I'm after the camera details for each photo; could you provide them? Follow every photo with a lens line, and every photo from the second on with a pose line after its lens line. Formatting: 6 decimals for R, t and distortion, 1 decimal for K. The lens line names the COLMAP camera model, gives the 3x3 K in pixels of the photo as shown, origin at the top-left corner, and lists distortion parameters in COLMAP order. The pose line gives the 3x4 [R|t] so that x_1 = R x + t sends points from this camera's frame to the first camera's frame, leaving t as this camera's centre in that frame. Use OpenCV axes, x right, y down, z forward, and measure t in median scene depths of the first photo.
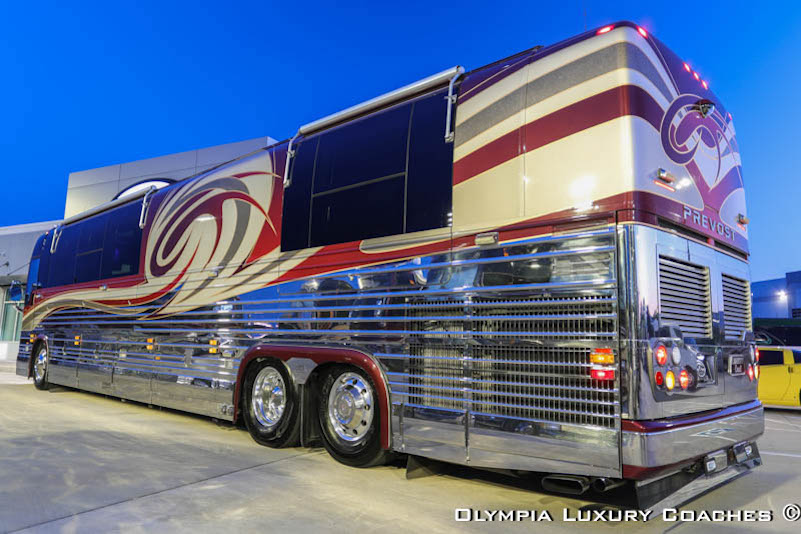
lens RADIAL K [[611.2, 0, 400.5], [0, 611.2, 248.5], [0, 0, 1]] dist [0.001071, -0.000074]
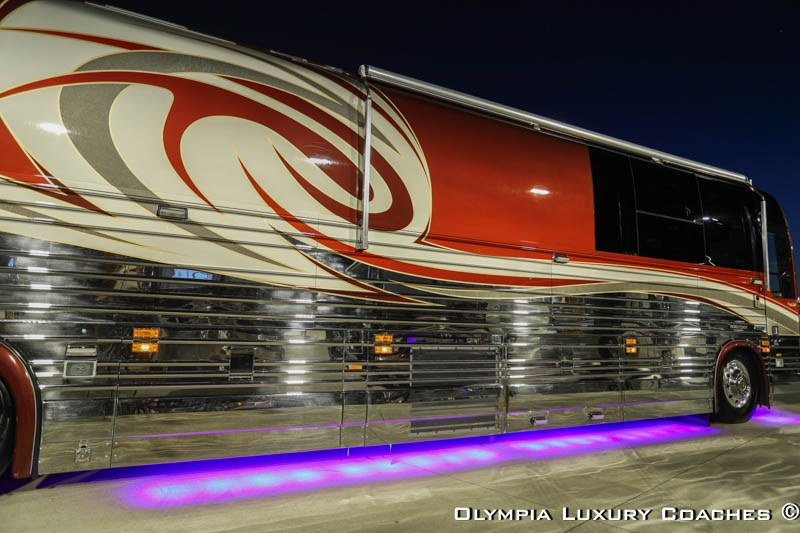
lens RADIAL K [[524.0, 0, 403.4], [0, 524.0, 267.0], [0, 0, 1]] dist [-0.028999, 0.003943]
pose [[0.314151, 0.114054, 0.942497, -1.073130], [-0.155786, 0.985493, -0.067331, 0.129057], [-0.936504, -0.125676, 0.327362, 0.944120]]
